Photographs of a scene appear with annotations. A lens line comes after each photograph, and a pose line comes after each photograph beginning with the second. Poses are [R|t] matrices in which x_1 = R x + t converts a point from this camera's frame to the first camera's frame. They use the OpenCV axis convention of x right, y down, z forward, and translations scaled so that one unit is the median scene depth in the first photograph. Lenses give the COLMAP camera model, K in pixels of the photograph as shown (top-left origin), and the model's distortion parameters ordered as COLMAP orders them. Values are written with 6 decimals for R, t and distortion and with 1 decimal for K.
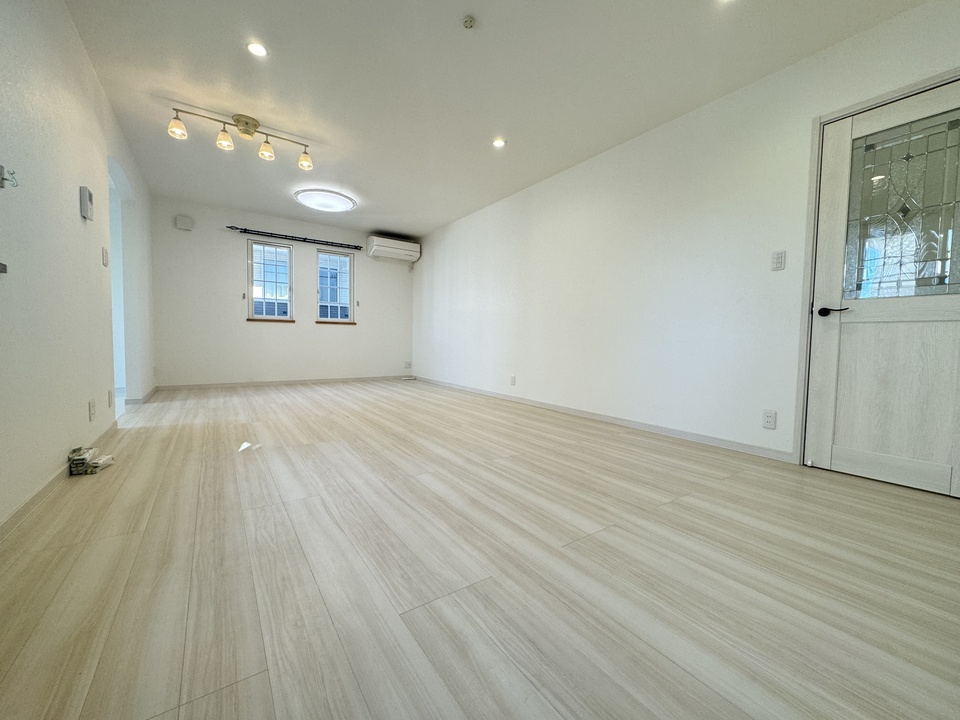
lens RADIAL K [[384.0, 0, 474.2], [0, 384.0, 359.2], [0, 0, 1]] dist [0.000083, 0.000009]
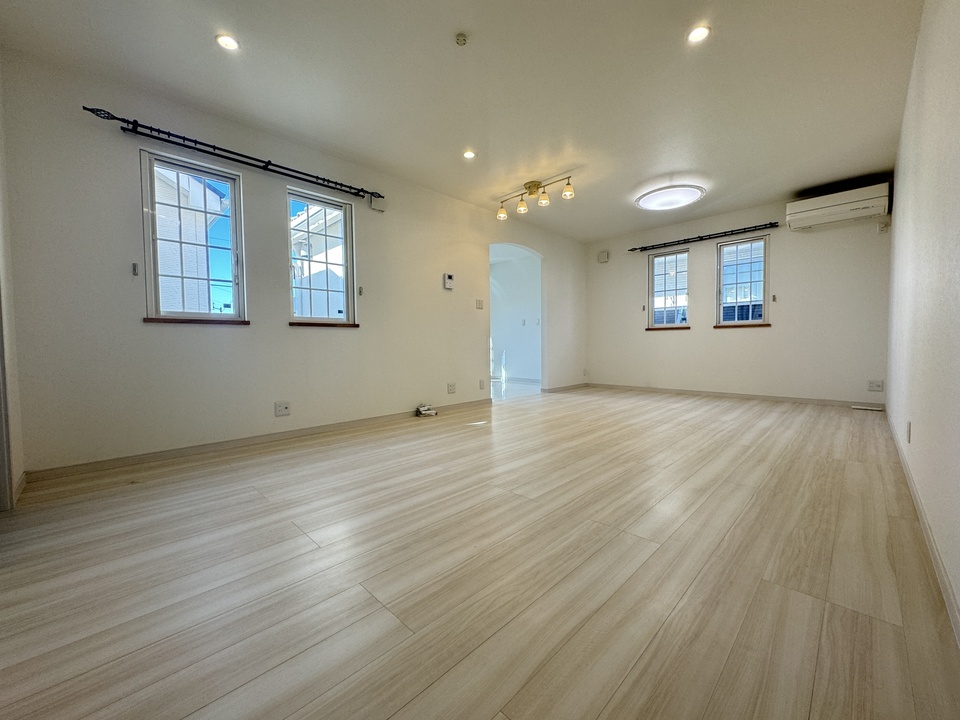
lens RADIAL K [[384.0, 0, 481.1], [0, 384.0, 357.8], [0, 0, 1]] dist [0.000083, 0.000009]
pose [[0.174065, 0.016993, -0.984588, 0.447109], [-0.035725, 0.999302, 0.010932, -0.020551], [0.984086, 0.033271, 0.174550, 0.398181]]
